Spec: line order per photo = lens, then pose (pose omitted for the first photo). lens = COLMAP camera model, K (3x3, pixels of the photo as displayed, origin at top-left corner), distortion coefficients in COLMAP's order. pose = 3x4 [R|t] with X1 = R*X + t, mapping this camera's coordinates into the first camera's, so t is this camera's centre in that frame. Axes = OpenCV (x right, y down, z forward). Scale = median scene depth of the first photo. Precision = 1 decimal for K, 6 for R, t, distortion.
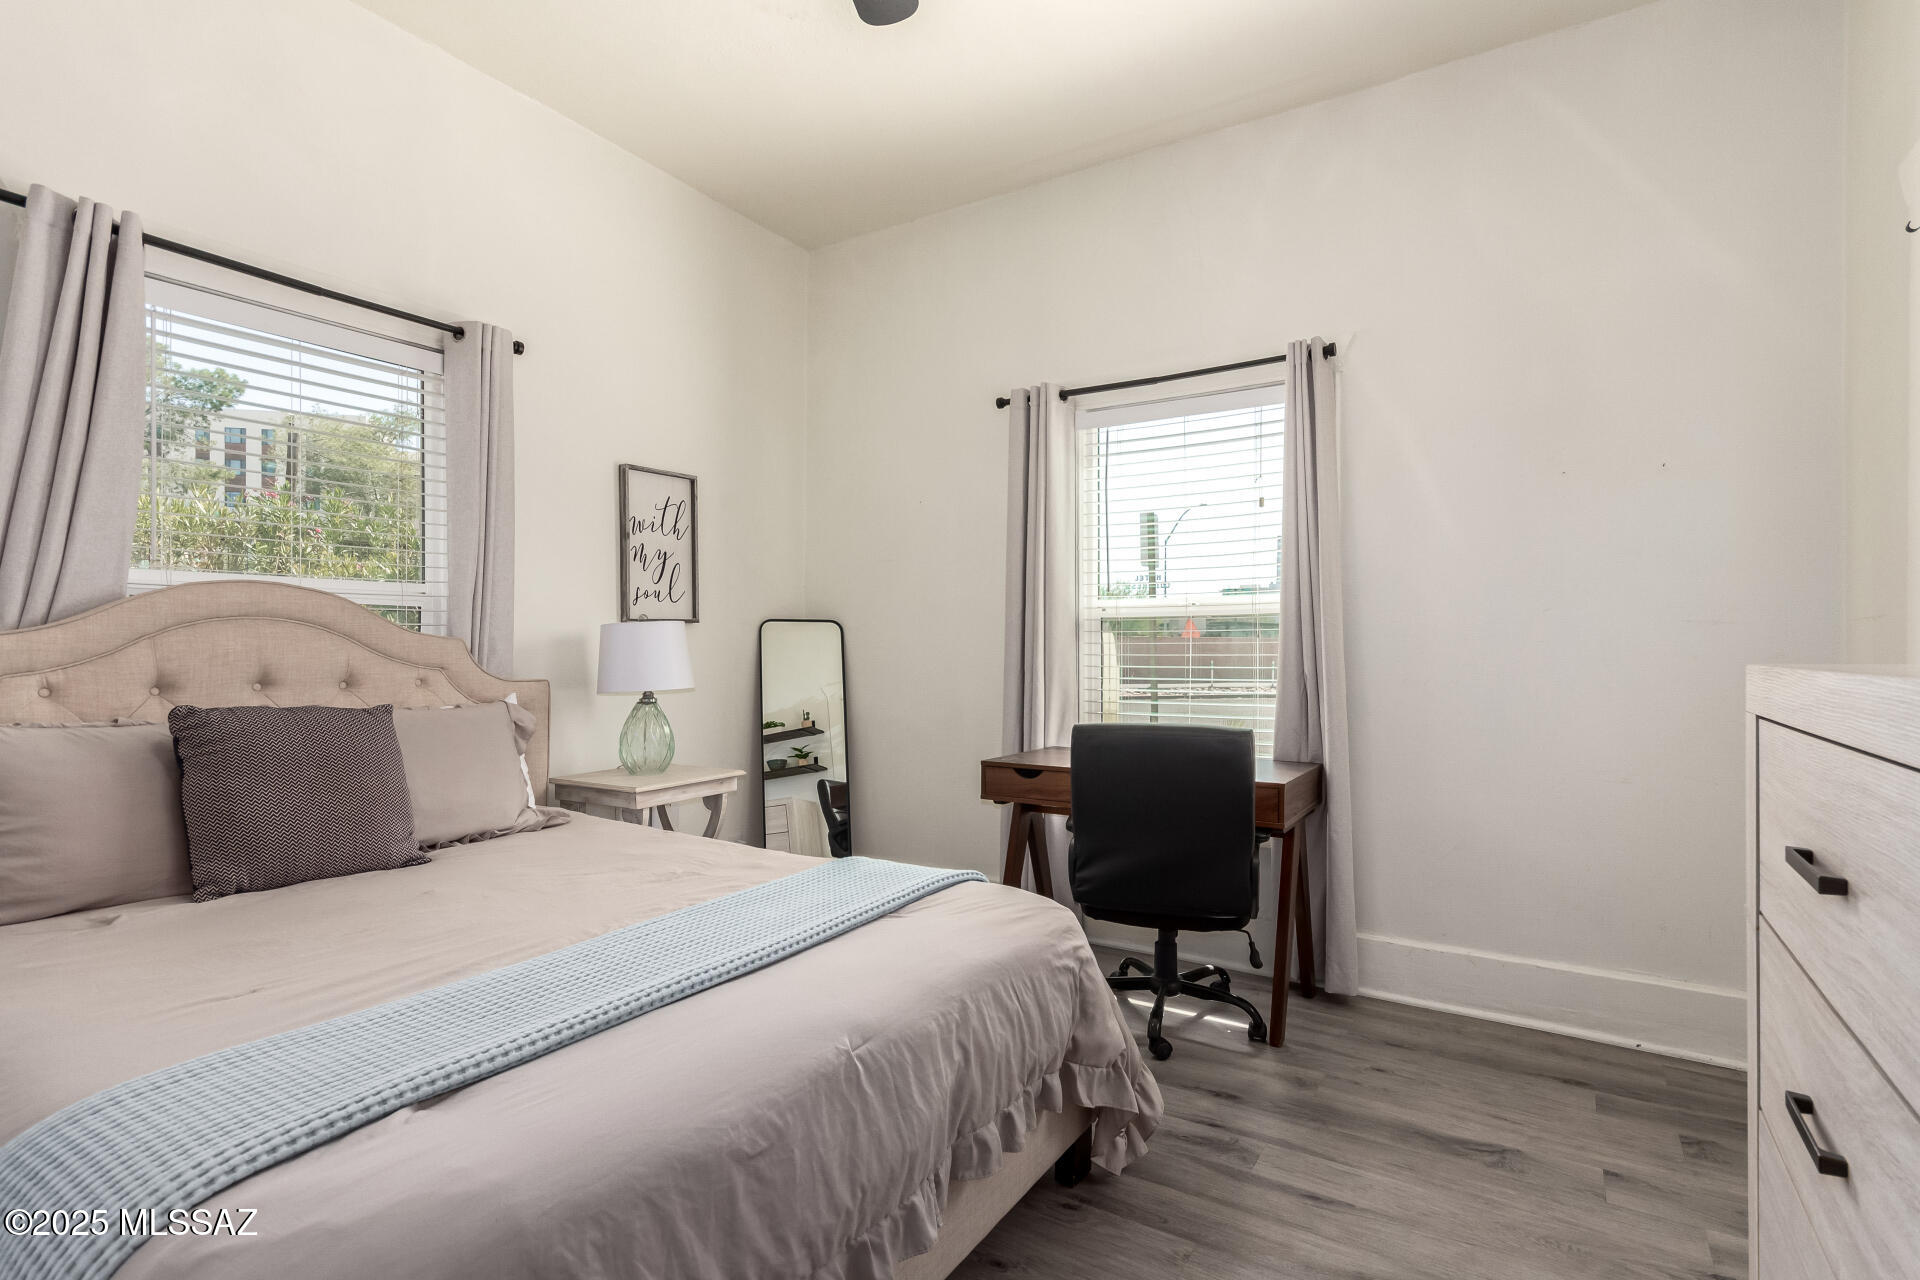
lens RADIAL K [[891.6, 0, 978.0], [0, 891.6, 643.1], [0, 0, 1]] dist [0.002727, 0.001677]
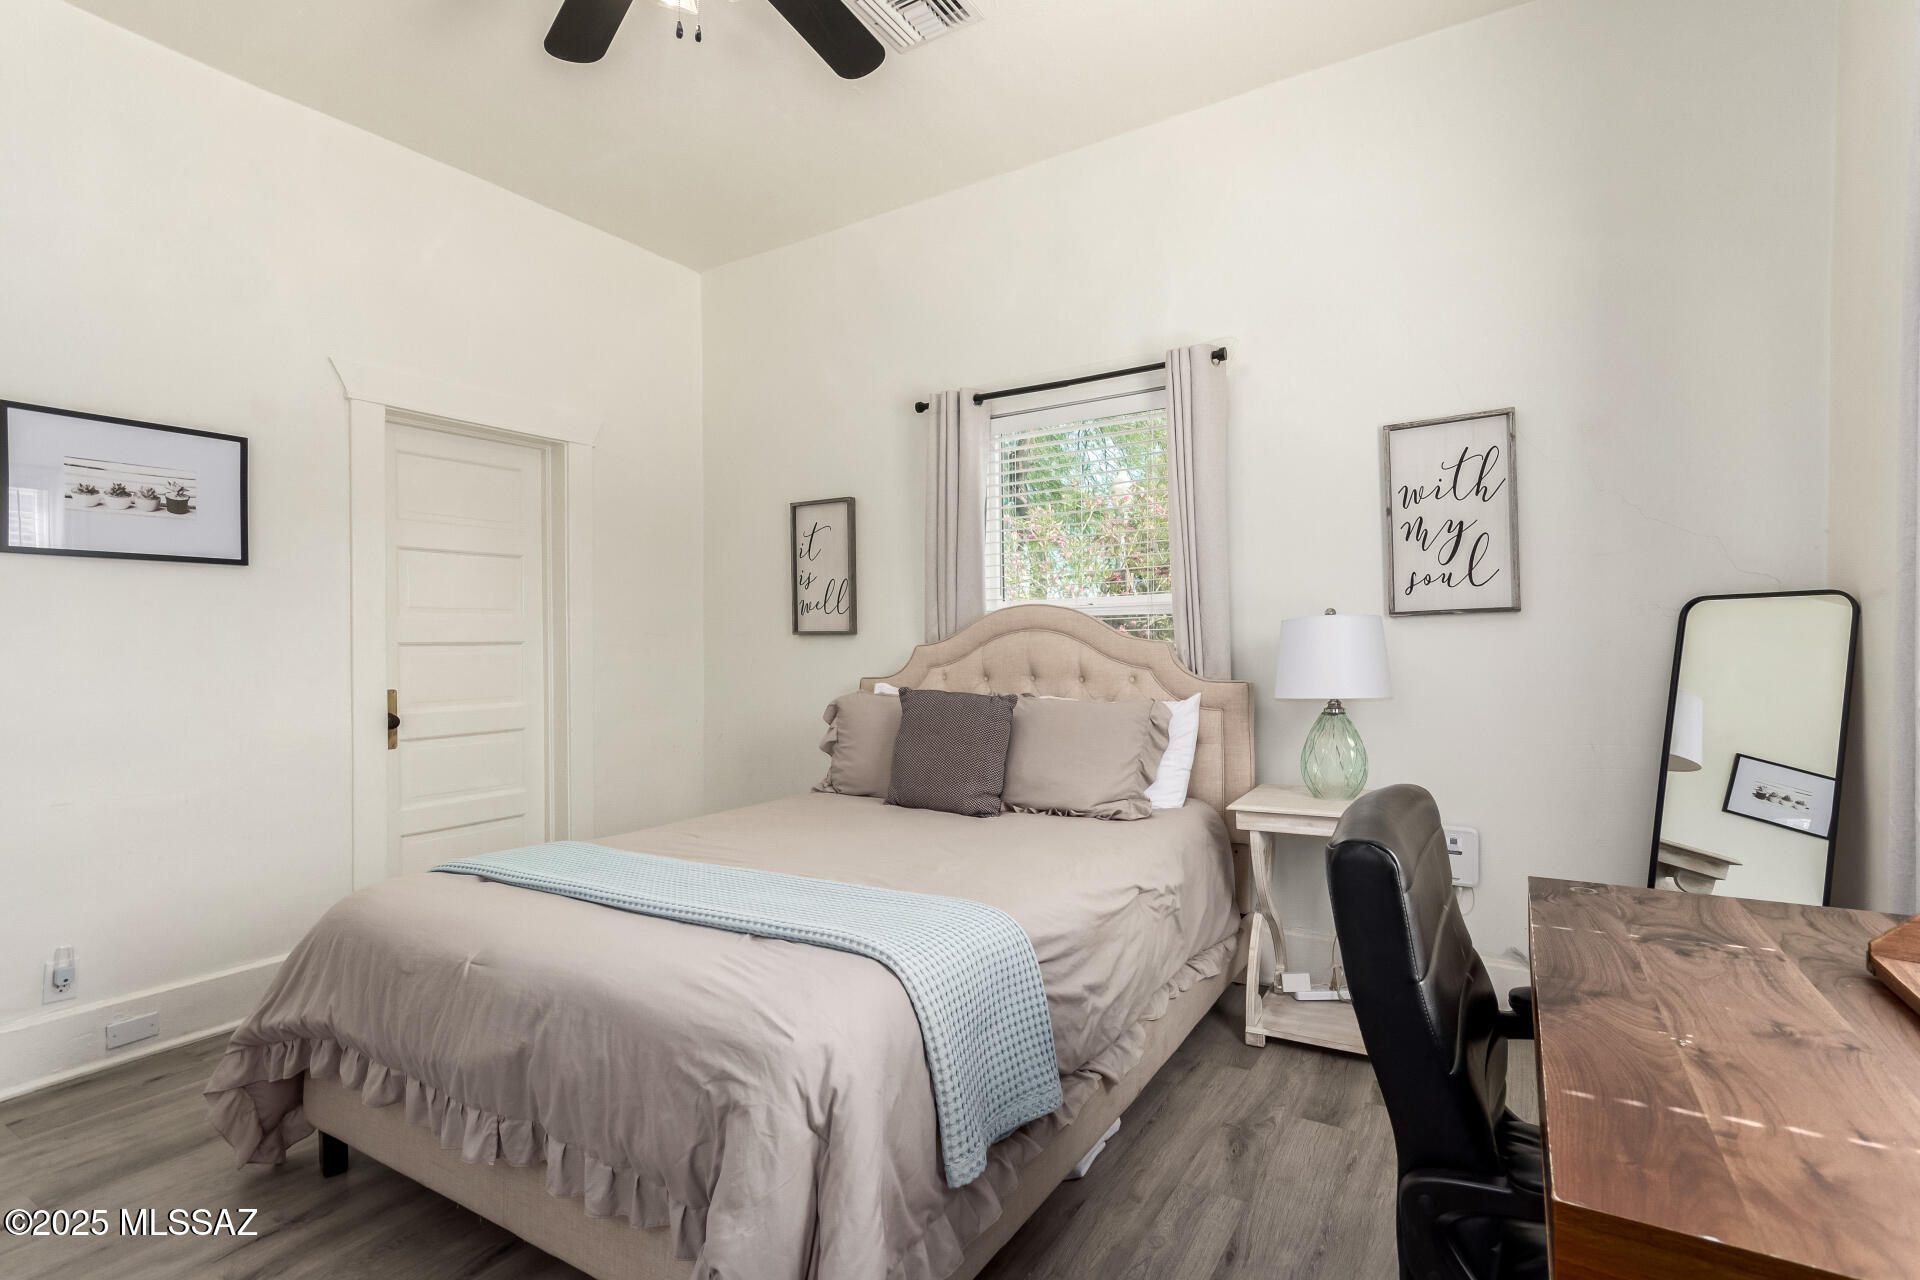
lens RADIAL K [[891.6, 0, 977.5], [0, 891.6, 635.4], [0, 0, 1]] dist [0.002727, 0.001677]
pose [[0.037152, -0.015921, -0.999183, 0.540183], [0.015770, 0.999758, -0.015344, 0.001269], [0.999185, -0.015187, 0.037394, 0.753683]]
